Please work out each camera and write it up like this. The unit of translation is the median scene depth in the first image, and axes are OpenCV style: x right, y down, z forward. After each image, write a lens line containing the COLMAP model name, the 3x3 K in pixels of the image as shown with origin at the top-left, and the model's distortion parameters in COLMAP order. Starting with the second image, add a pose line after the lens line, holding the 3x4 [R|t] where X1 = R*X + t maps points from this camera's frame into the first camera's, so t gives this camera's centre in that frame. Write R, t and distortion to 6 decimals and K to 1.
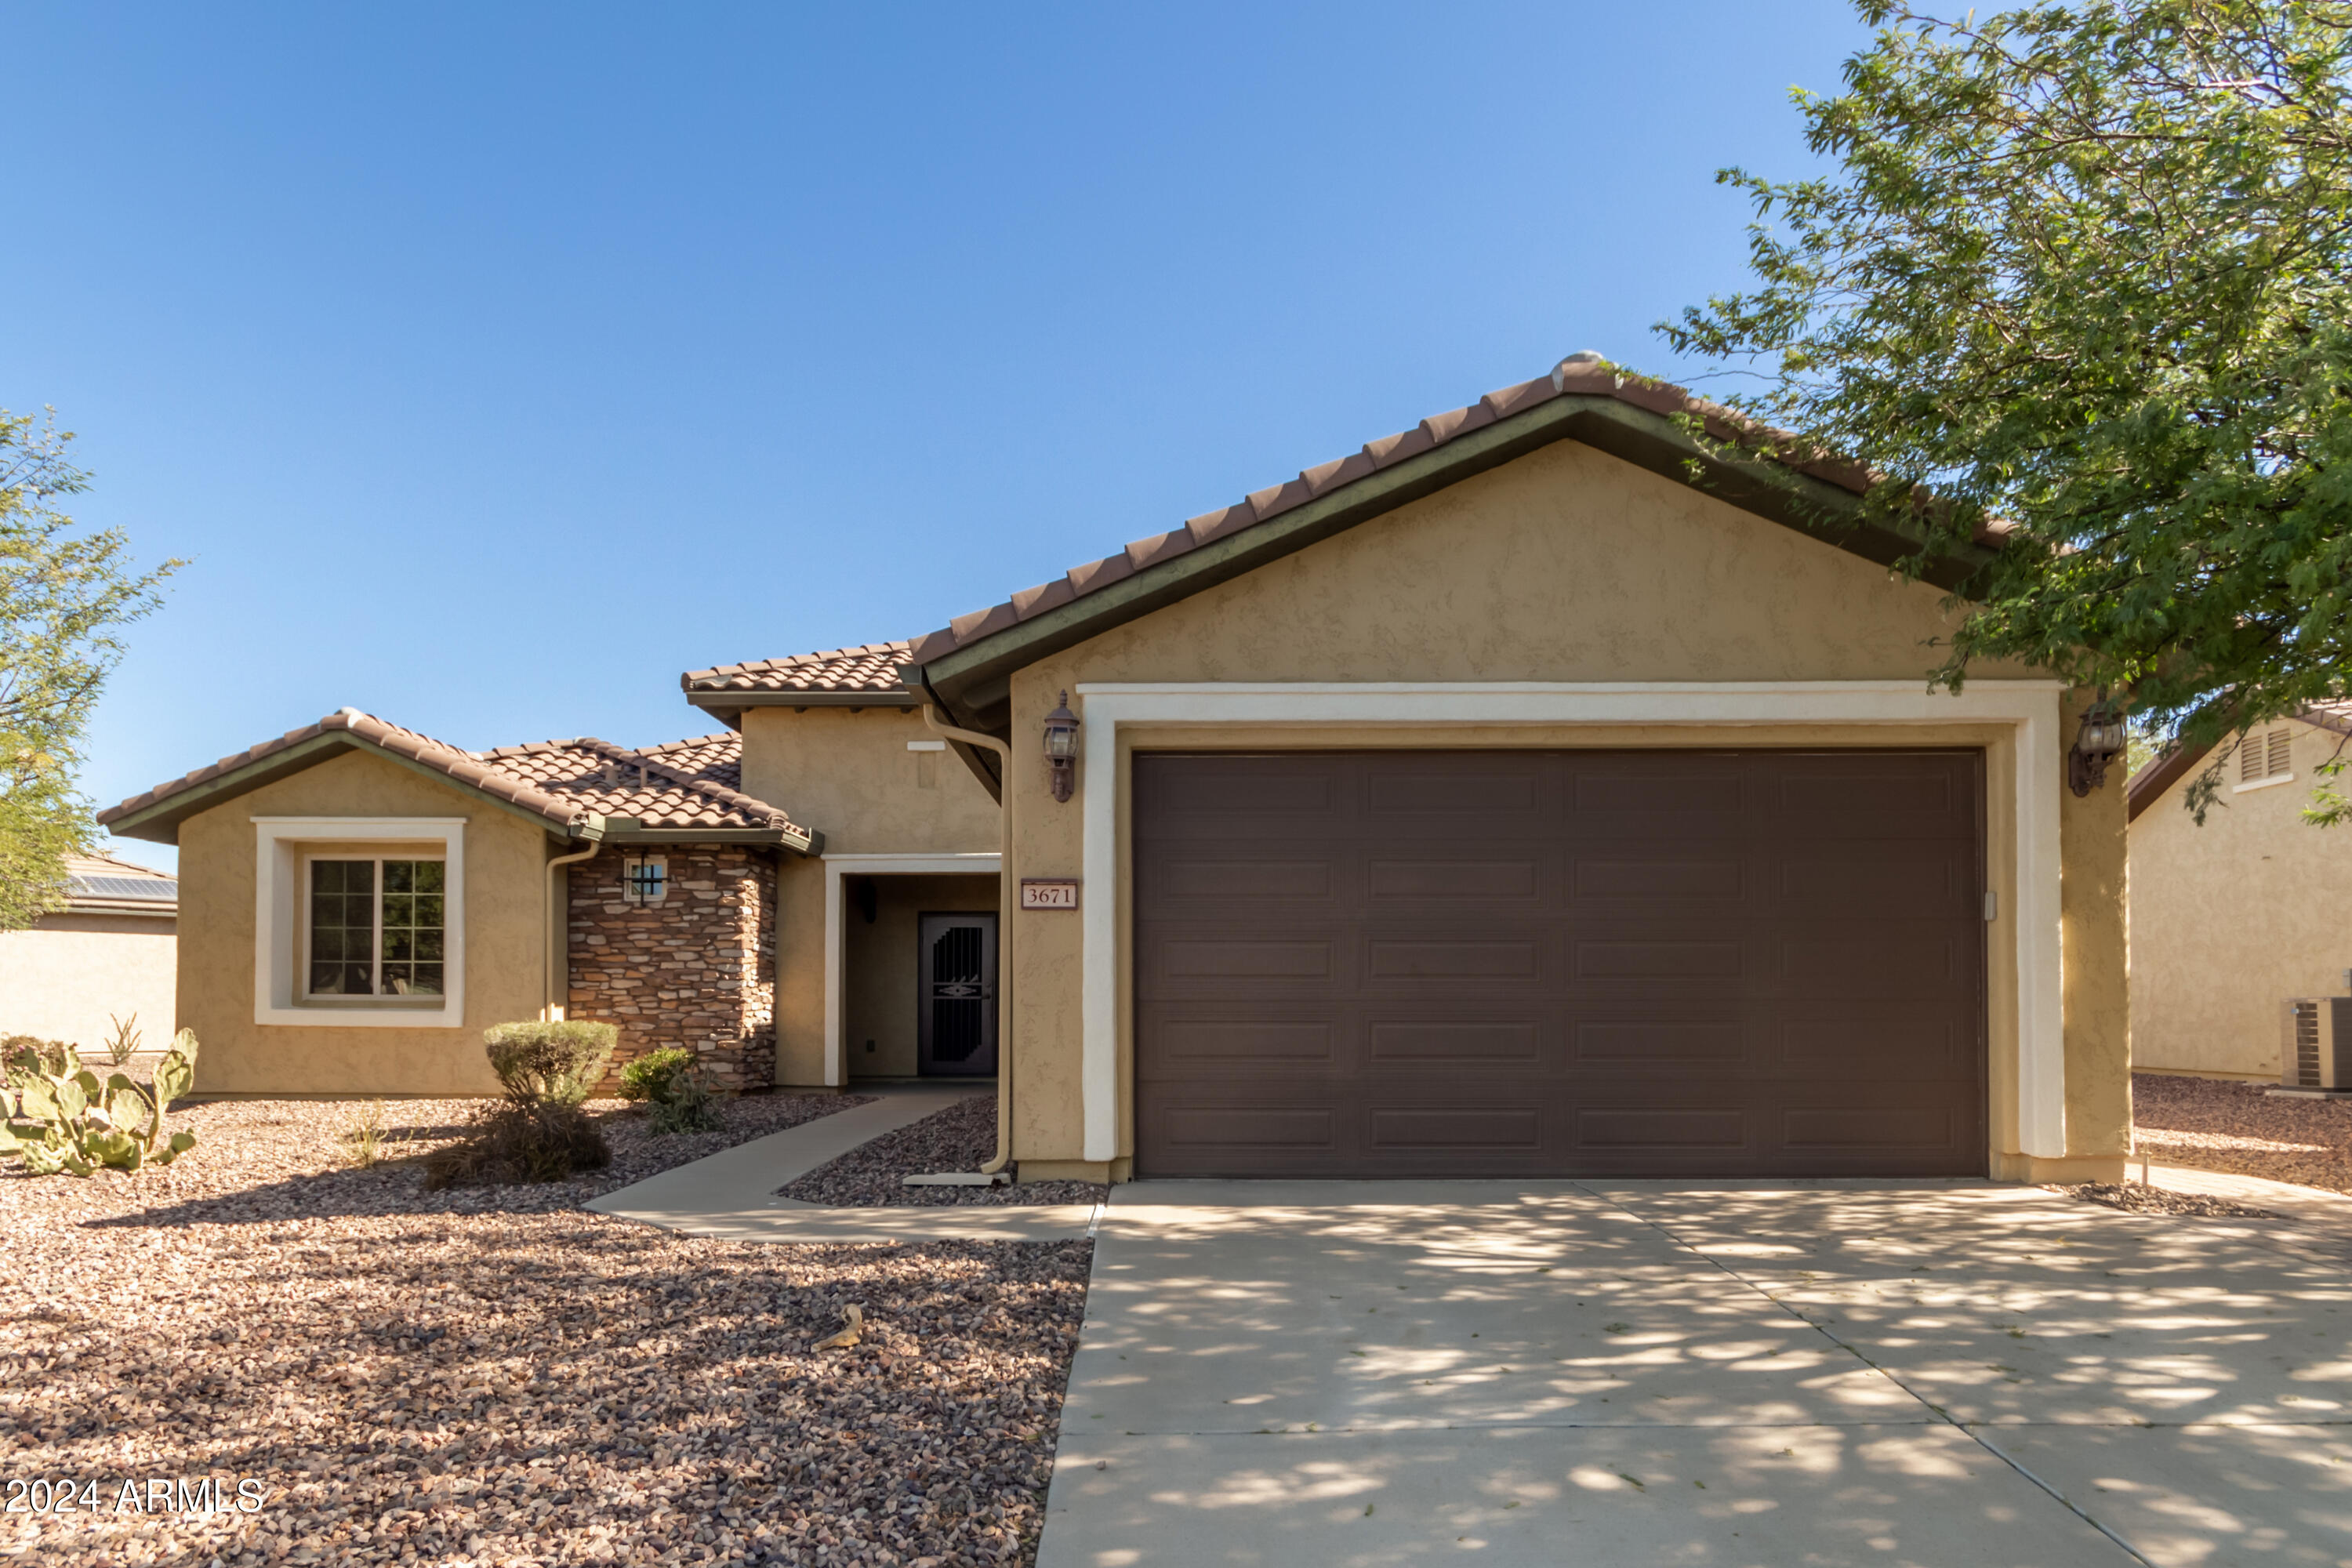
lens RADIAL K [[1103.8, 0, 1175.9], [0, 1103.8, 846.7], [0, 0, 1]] dist [0.004408, 0.000338]
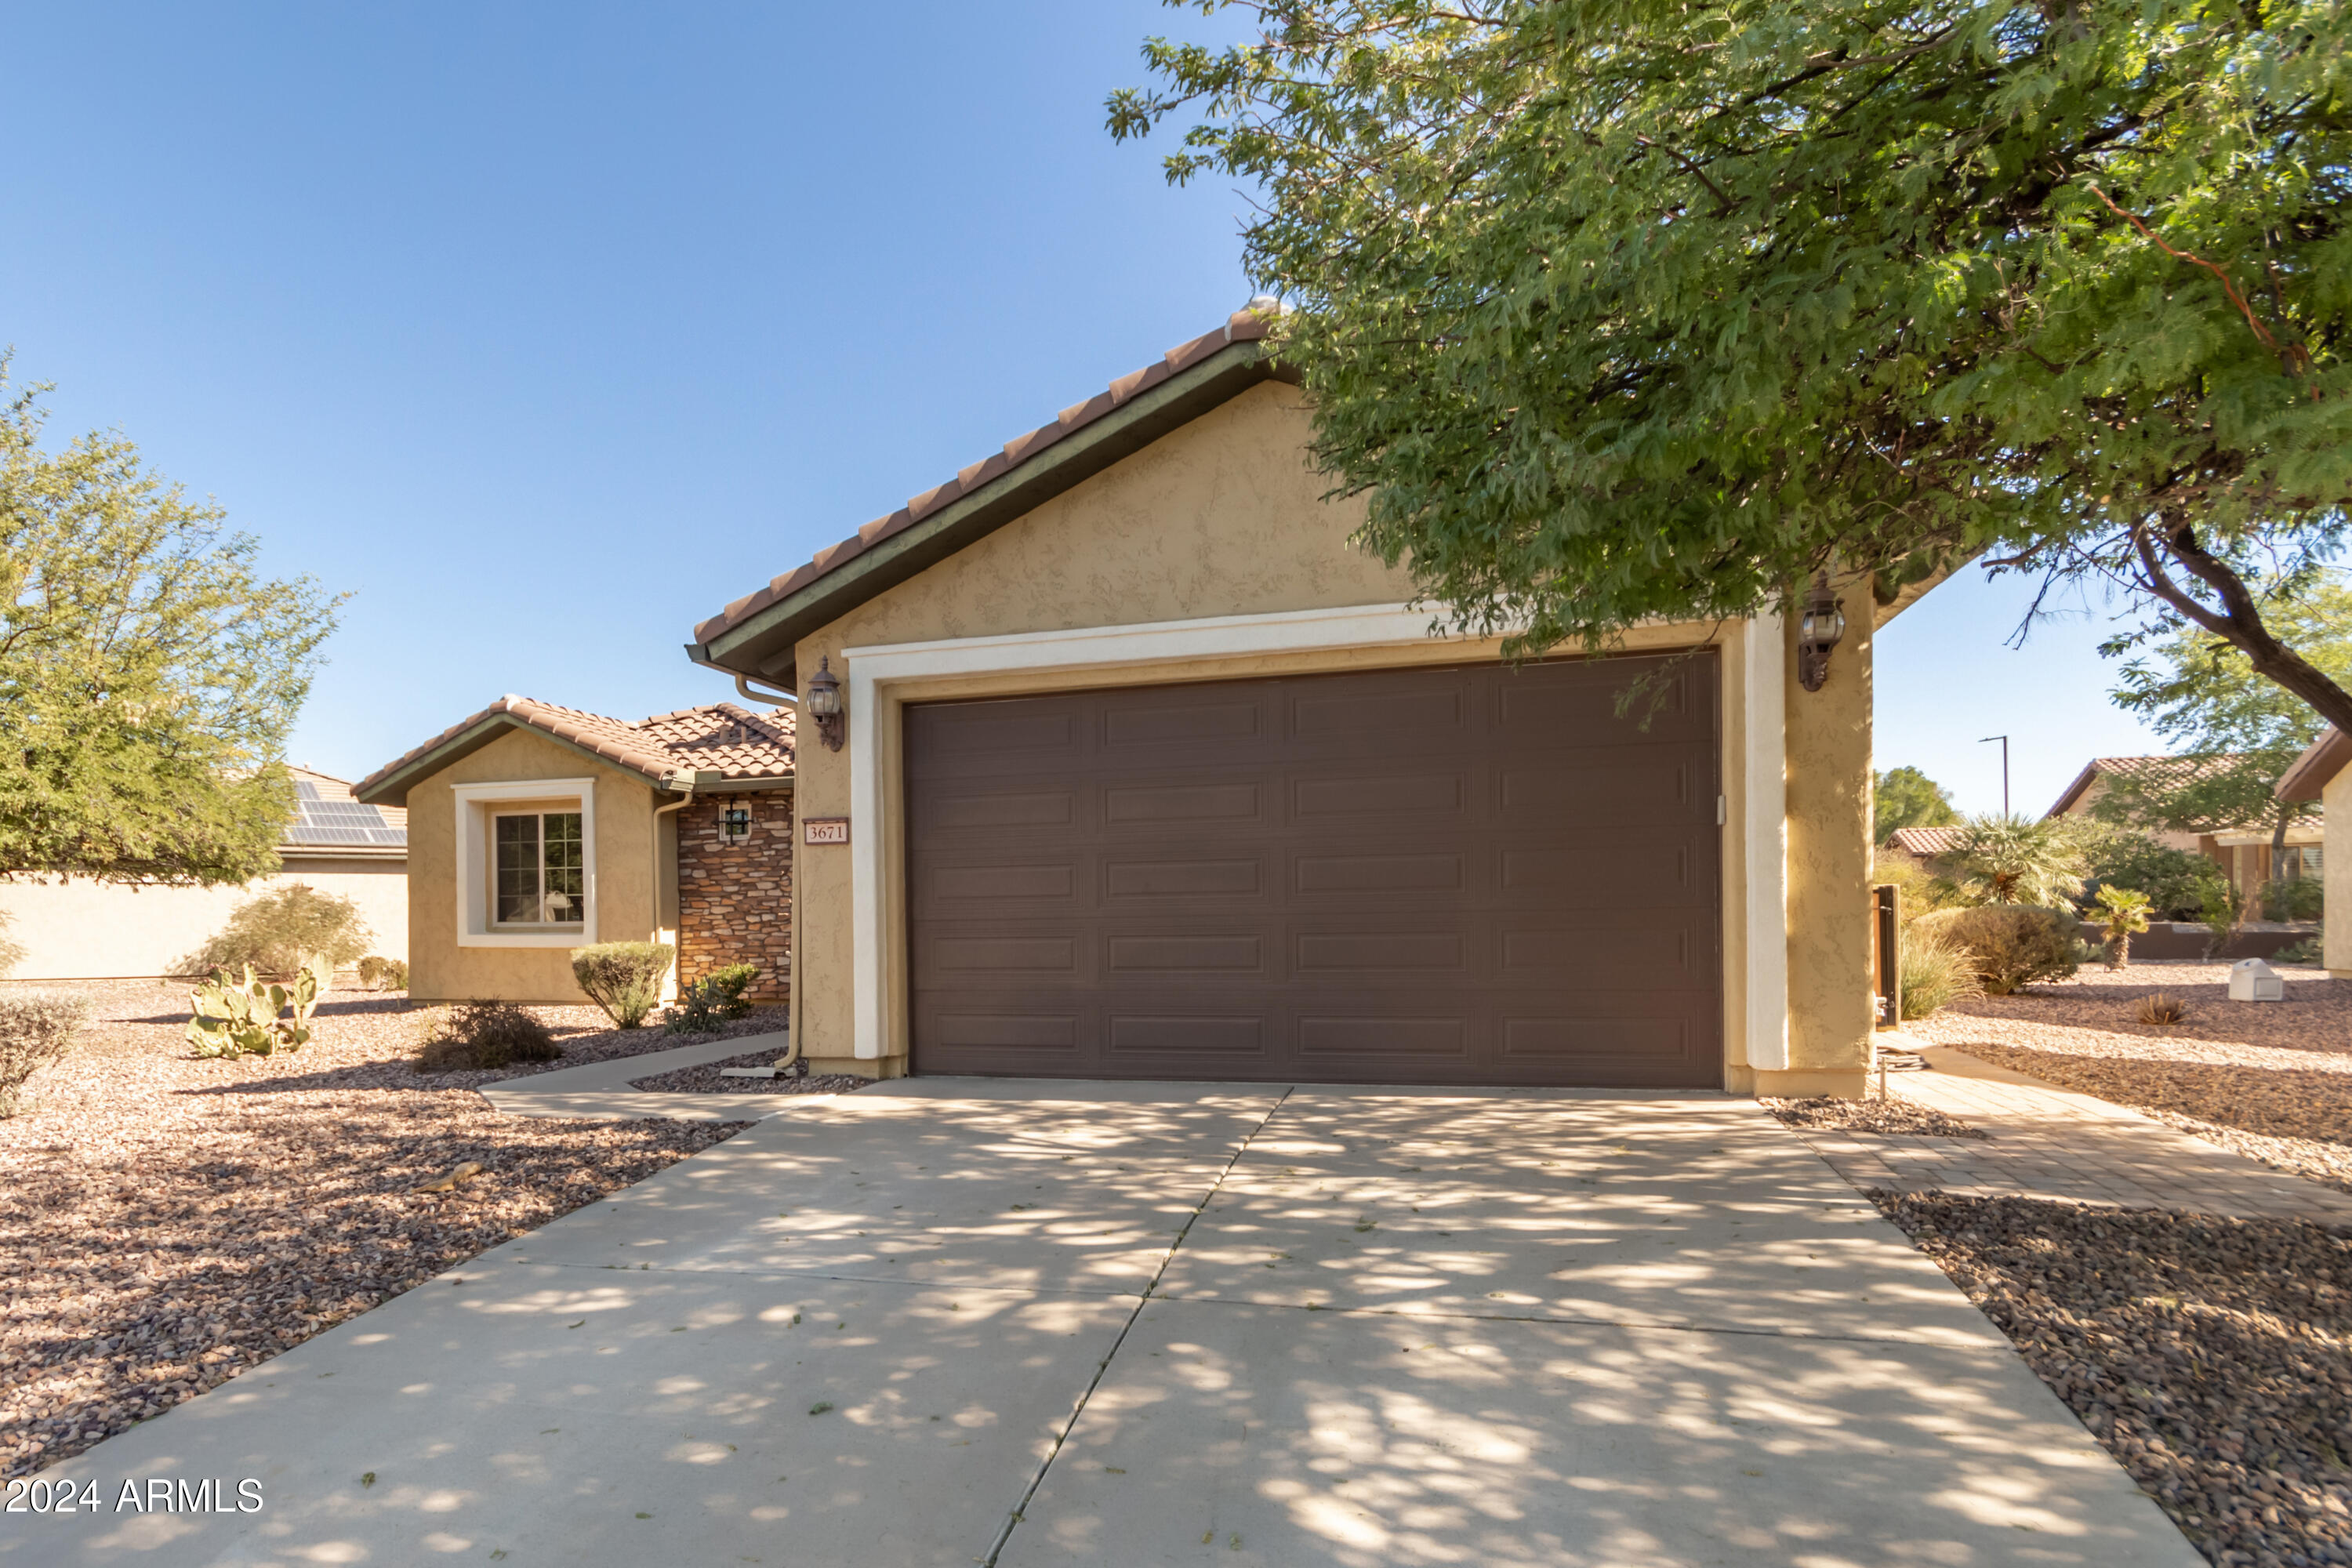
lens RADIAL K [[1067.3, 0, 1176.0], [0, 1067.3, 784.0], [0, 0, 1]] dist [-0.001316, 0.005005]
pose [[0.972329, -0.043881, -0.229457, 0.502378], [0.047568, 0.998812, 0.010559, -0.001180], [0.228721, -0.021182, 0.973262, -0.014975]]
